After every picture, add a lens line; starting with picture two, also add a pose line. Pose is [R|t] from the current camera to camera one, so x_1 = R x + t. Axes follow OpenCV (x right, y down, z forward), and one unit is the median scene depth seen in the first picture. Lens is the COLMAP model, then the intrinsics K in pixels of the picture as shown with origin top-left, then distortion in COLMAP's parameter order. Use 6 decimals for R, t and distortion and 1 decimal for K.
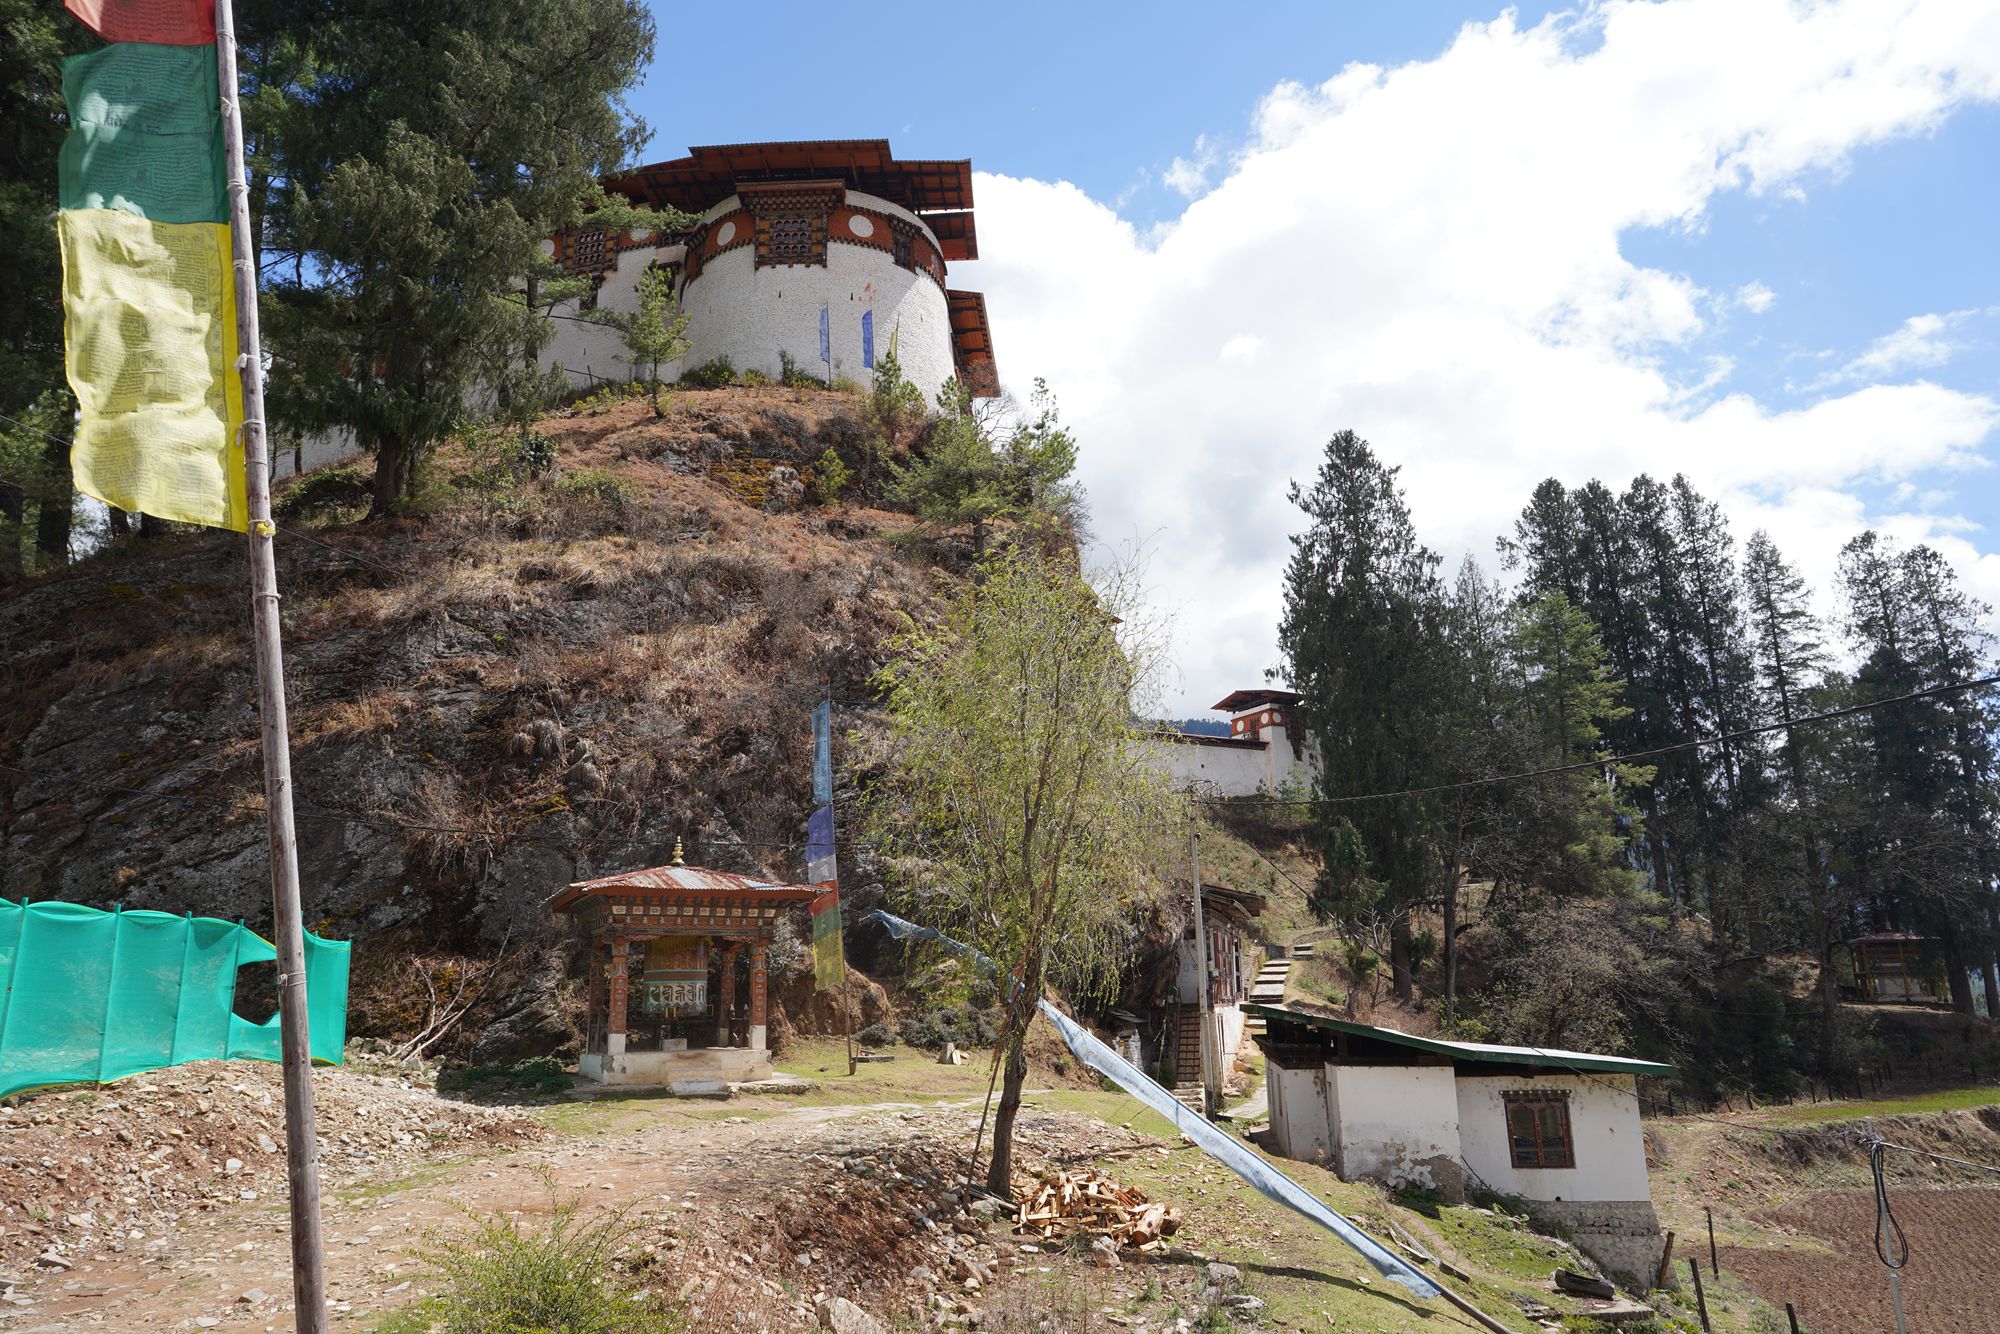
lens RADIAL K [[1351.8, 0, 990.4], [0, 1351.8, 679.1], [0, 0, 1]] dist [-0.022434, 0.033165]
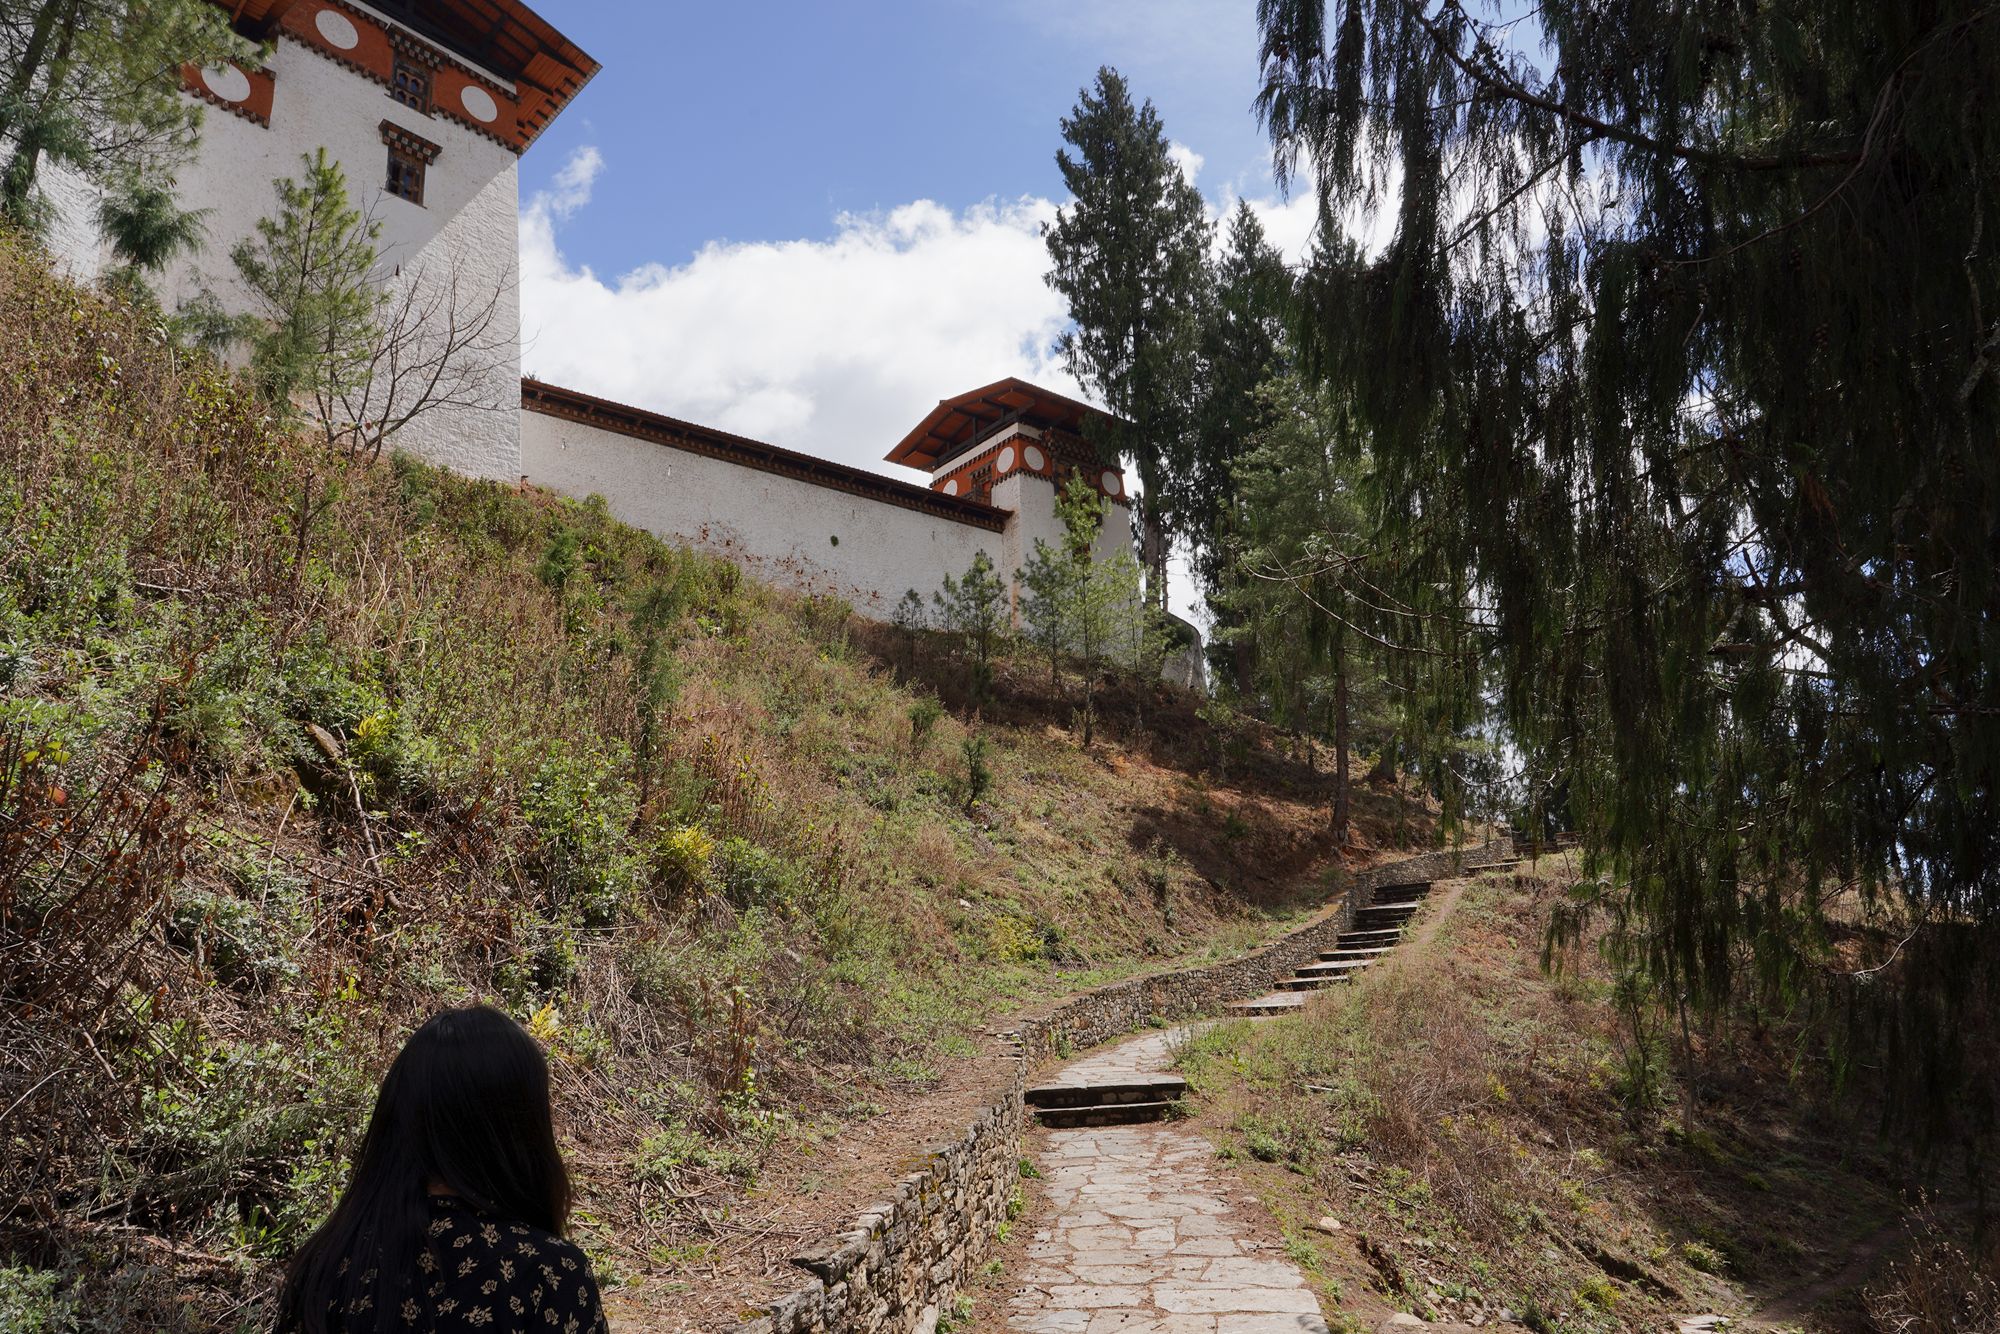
lens RADIAL K [[1354.6, 0, 1000.0], [0, 1354.6, 667.0], [0, 0, 1]] dist [-0.000330, 0.003600]
pose [[0.984868, 0.045318, 0.167276, 0.137731], [-0.037486, 0.998061, -0.049688, 0.113896], [-0.169203, 0.042666, 0.984657, 0.607497]]
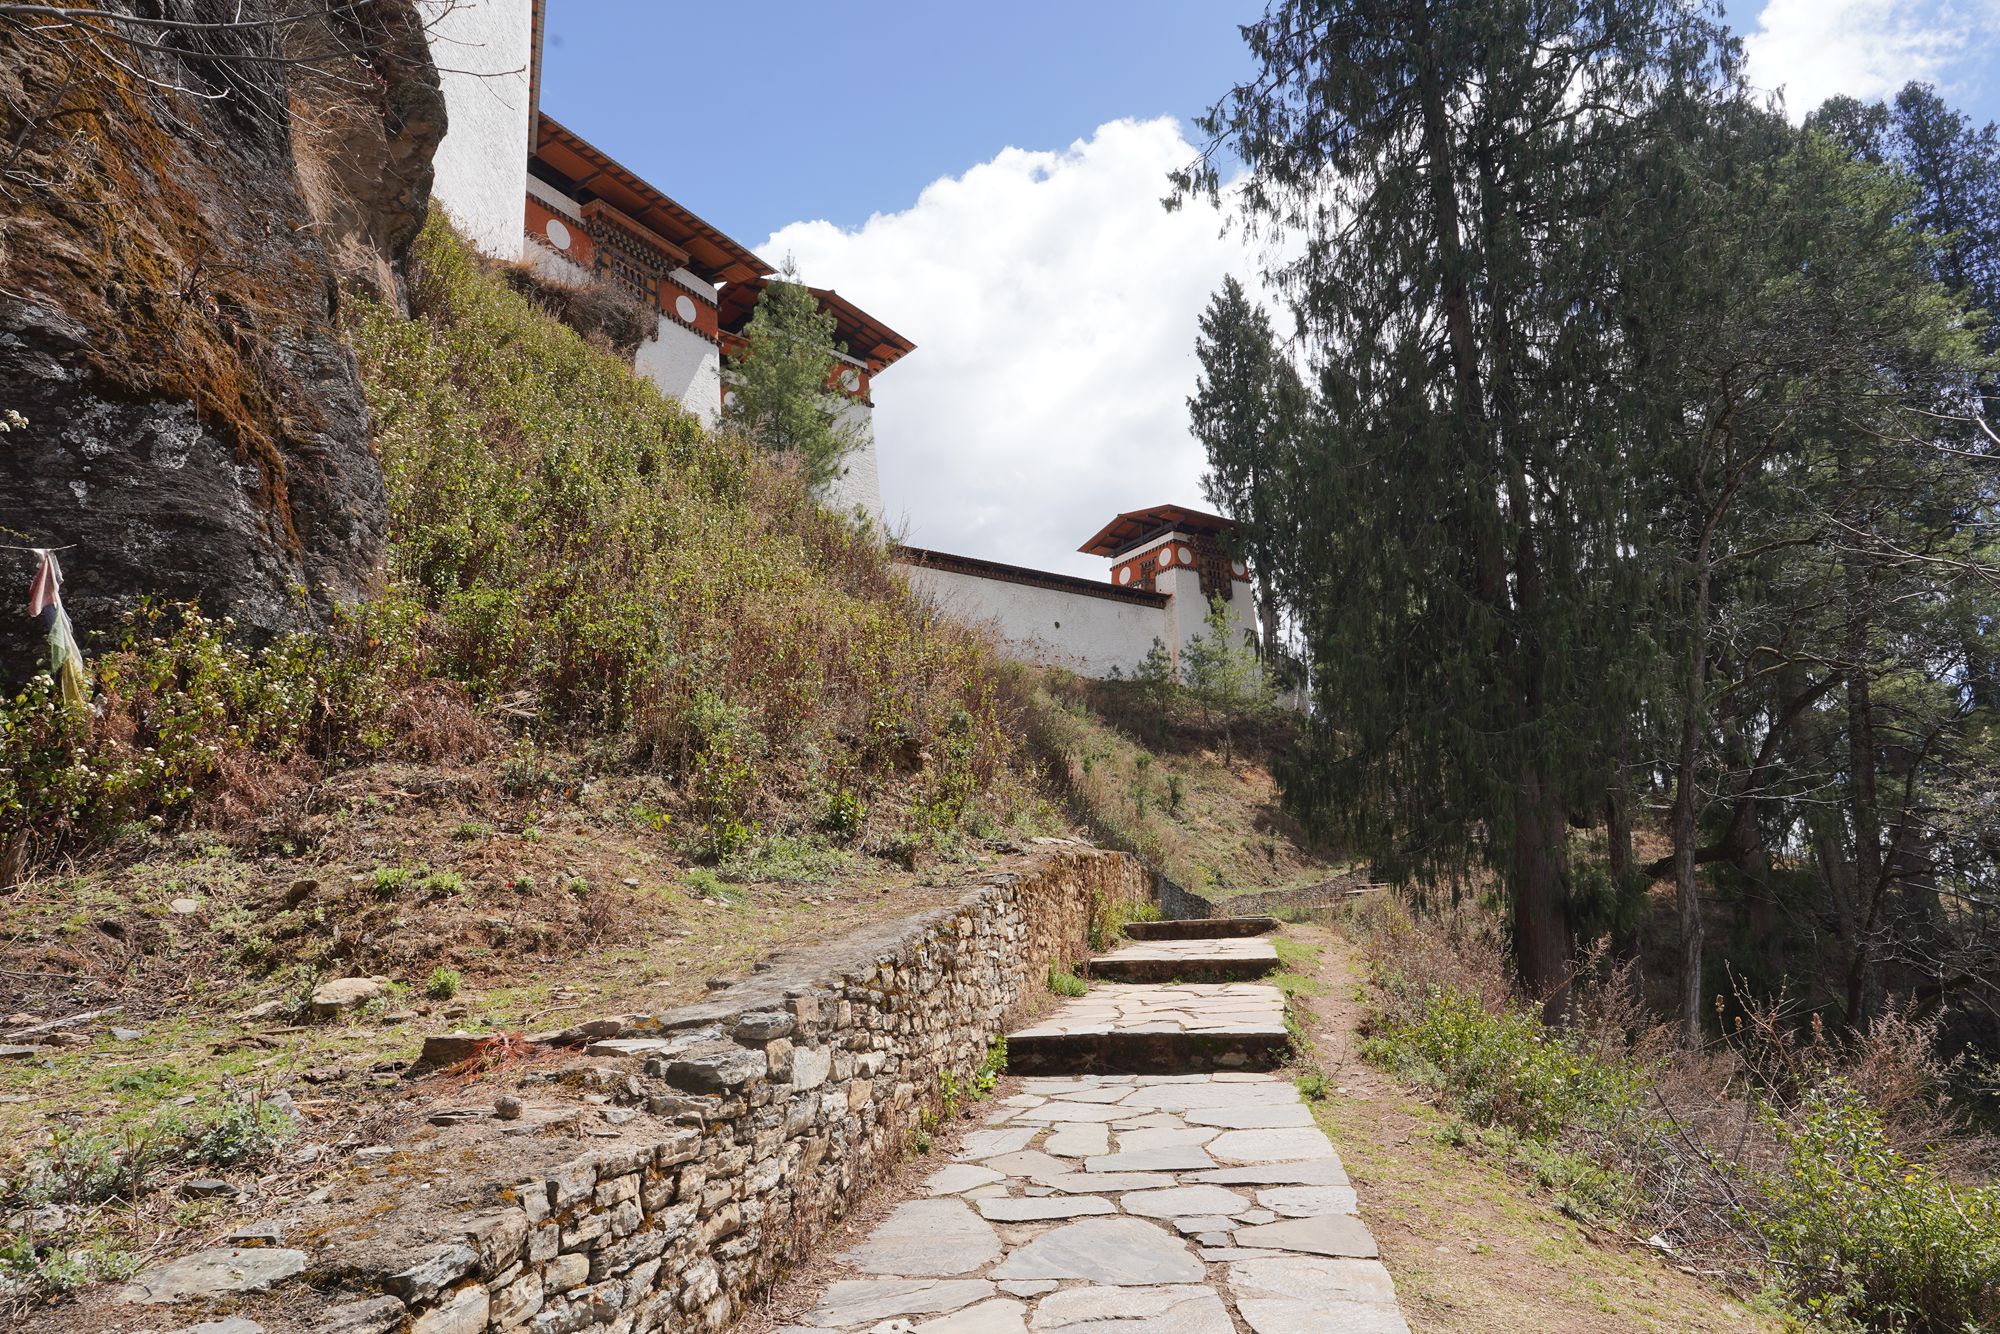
lens RADIAL K [[1341.2, 0, 1004.2], [0, 1341.2, 666.4], [0, 0, 1]] dist [-0.023773, 0.030239]
pose [[0.996534, 0.022052, 0.080204, 0.087180], [-0.020715, 0.999633, -0.017463, 0.090522], [-0.080560, 0.015741, 0.996625, 0.421931]]
